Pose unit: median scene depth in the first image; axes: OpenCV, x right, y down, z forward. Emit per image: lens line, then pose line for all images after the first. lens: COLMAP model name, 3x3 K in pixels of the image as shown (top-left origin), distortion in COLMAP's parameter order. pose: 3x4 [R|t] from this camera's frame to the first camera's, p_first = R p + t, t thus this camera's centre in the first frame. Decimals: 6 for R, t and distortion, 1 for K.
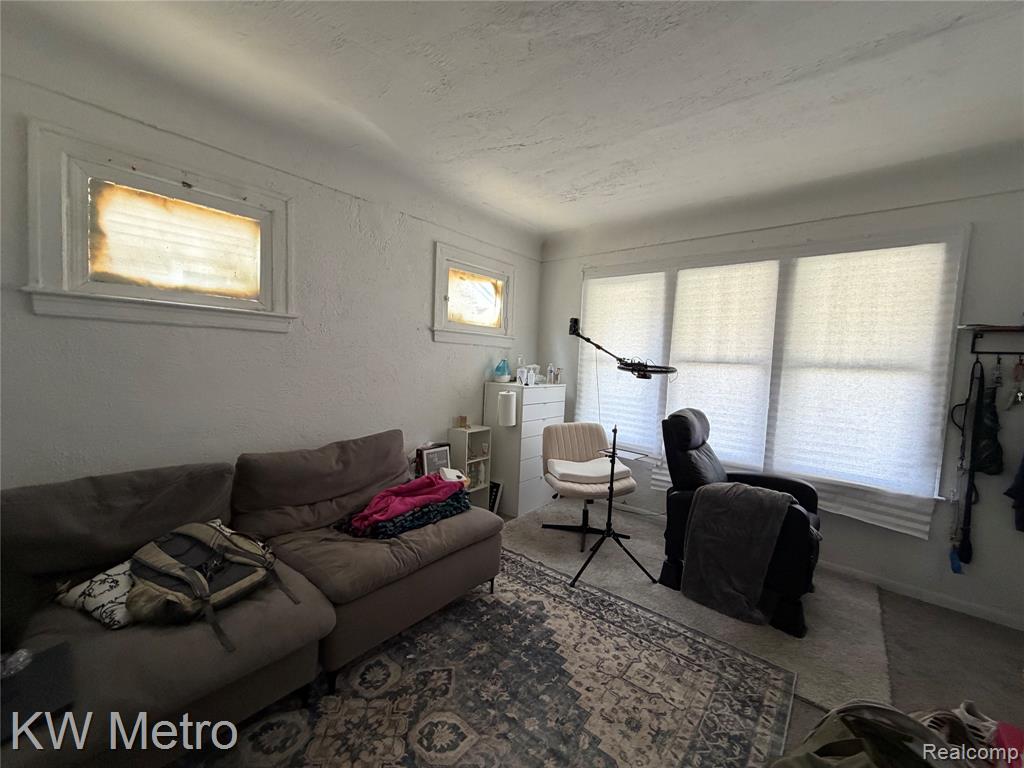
lens RADIAL K [[408.1, 0, 508.7], [0, 408.1, 383.6], [0, 0, 1]] dist [0.000279, -0.000224]
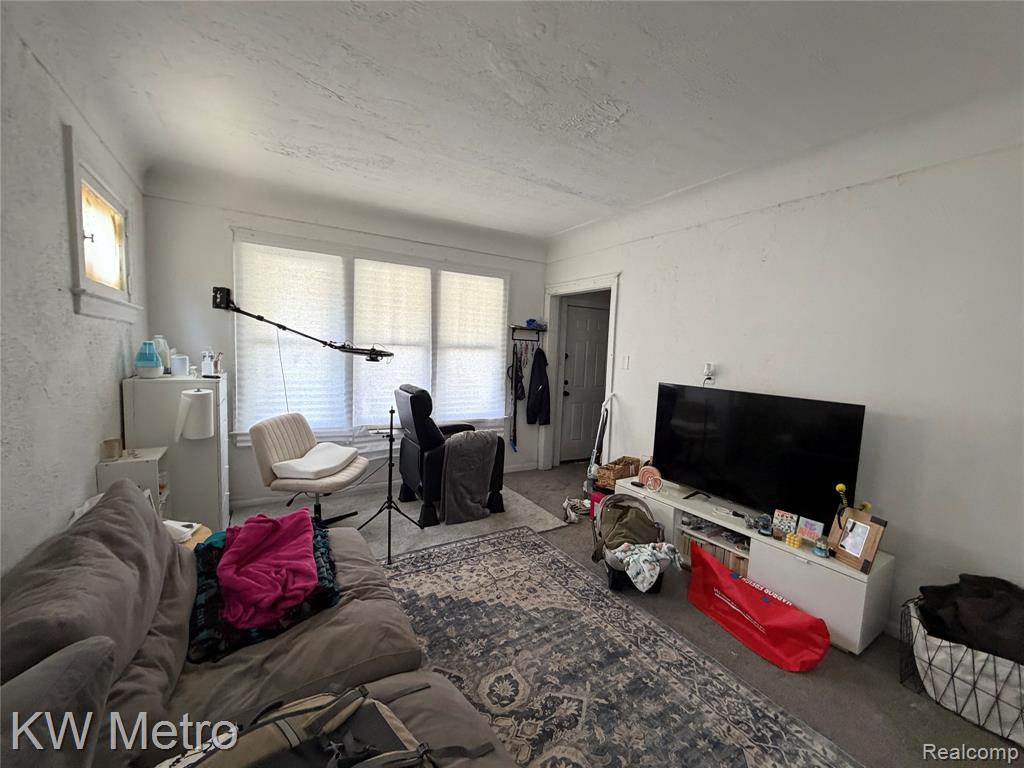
lens RADIAL K [[408.1, 0, 508.7], [0, 408.1, 383.6], [0, 0, 1]] dist [0.000279, -0.000224]
pose [[0.323639, -0.106196, 0.940202, -0.695095], [0.035027, 0.994345, 0.100255, -0.060397], [-0.945532, 0.000486, 0.325529, 0.374783]]
